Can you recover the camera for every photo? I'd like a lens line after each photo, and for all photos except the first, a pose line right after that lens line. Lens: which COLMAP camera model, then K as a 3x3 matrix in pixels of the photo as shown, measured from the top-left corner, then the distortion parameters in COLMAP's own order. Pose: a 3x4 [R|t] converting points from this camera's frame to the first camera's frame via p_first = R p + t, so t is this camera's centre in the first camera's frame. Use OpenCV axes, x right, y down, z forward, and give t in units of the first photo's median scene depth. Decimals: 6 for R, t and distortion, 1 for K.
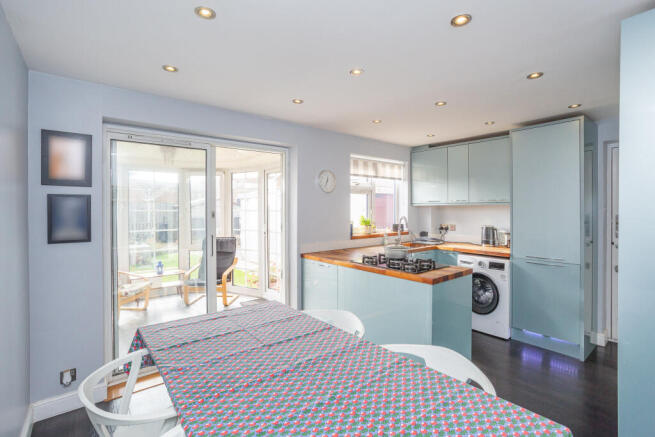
lens RADIAL K [[307.8, 0, 327.5], [0, 307.8, 218.5], [0, 0, 1]] dist [-0.040996, 0.033313]
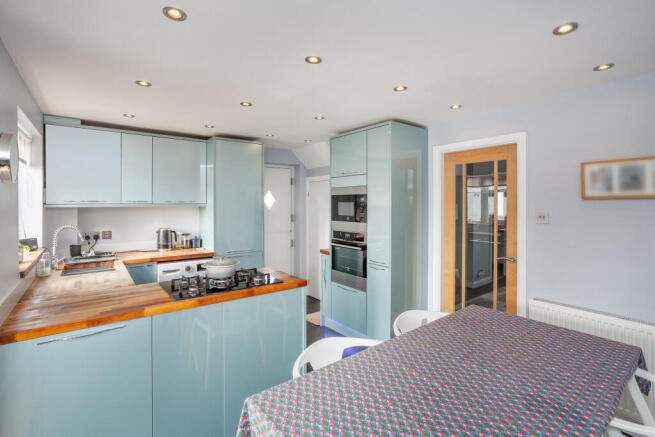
lens RADIAL K [[307.8, 0, 327.5], [0, 307.8, 218.5], [0, 0, 1]] dist [-0.040996, 0.033313]
pose [[0.043002, -0.044766, 0.998072, -0.384517], [0.029985, 0.998603, 0.043498, -0.033072], [-0.998625, 0.028056, 0.044284, 0.469255]]
